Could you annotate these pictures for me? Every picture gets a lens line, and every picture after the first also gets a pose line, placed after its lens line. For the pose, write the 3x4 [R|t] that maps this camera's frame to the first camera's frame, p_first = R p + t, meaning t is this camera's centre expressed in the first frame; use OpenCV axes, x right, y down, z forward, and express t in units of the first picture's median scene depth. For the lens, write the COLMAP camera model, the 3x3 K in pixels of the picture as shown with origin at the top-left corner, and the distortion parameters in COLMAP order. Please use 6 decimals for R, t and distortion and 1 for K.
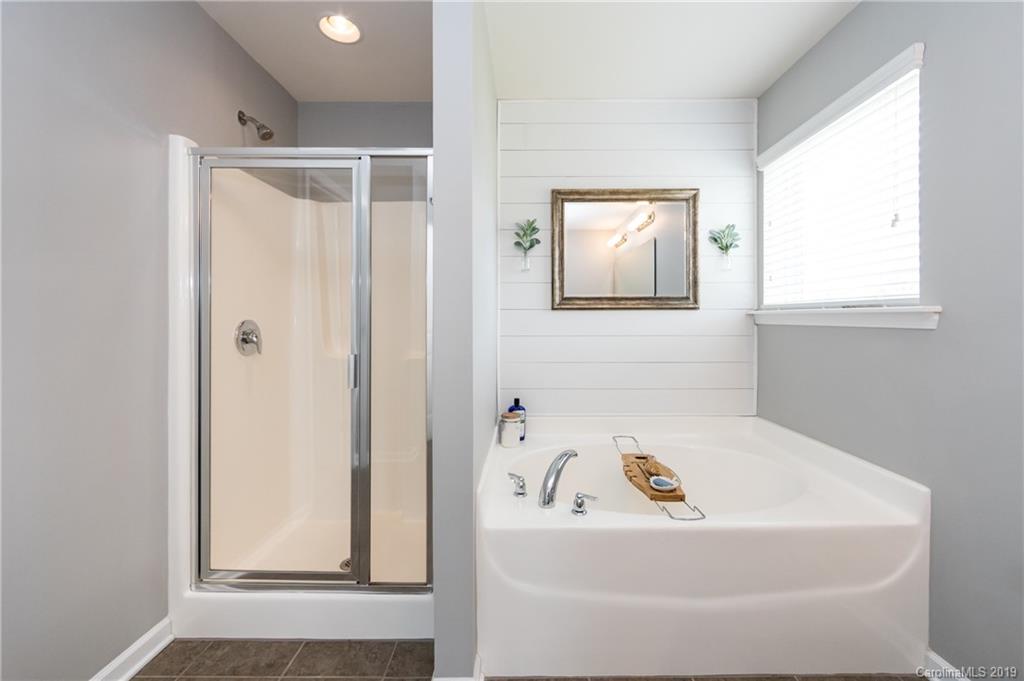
lens RADIAL K [[410.2, 0, 529.5], [0, 410.2, 321.4], [0, 0, 1]] dist [0.000907, -0.001873]
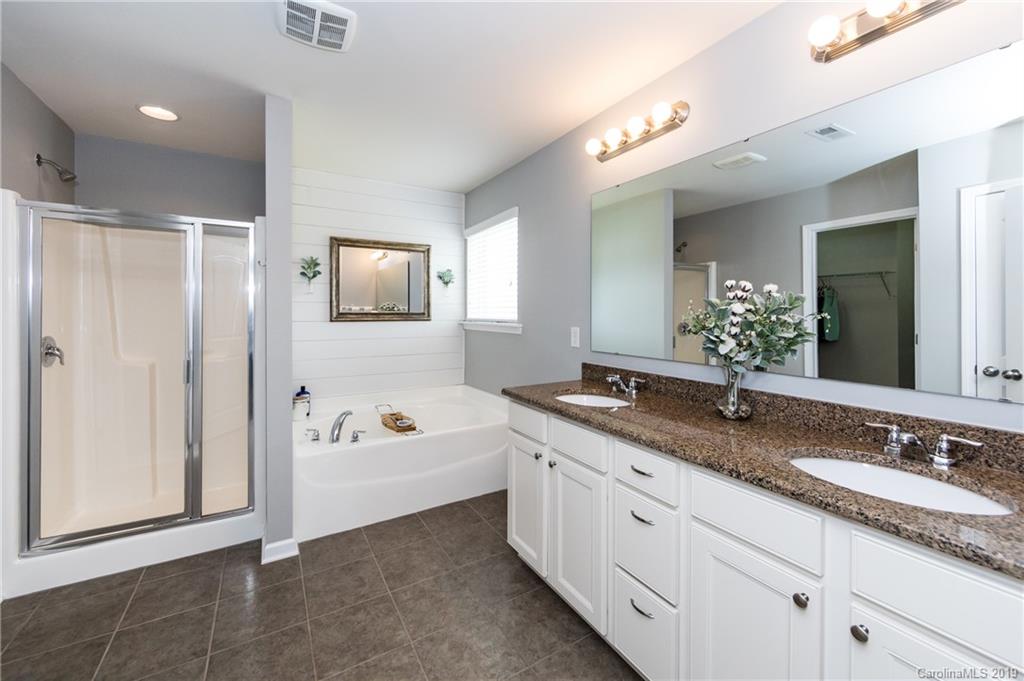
lens RADIAL K [[410.2, 0, 517.7], [0, 410.2, 314.8], [0, 0, 1]] dist [0.000907, -0.001873]
pose [[0.862199, -0.000649, 0.506569, -0.107099], [0.001122, 0.999999, -0.000628, -0.051349], [-0.506568, 0.001110, 0.862199, -0.556178]]
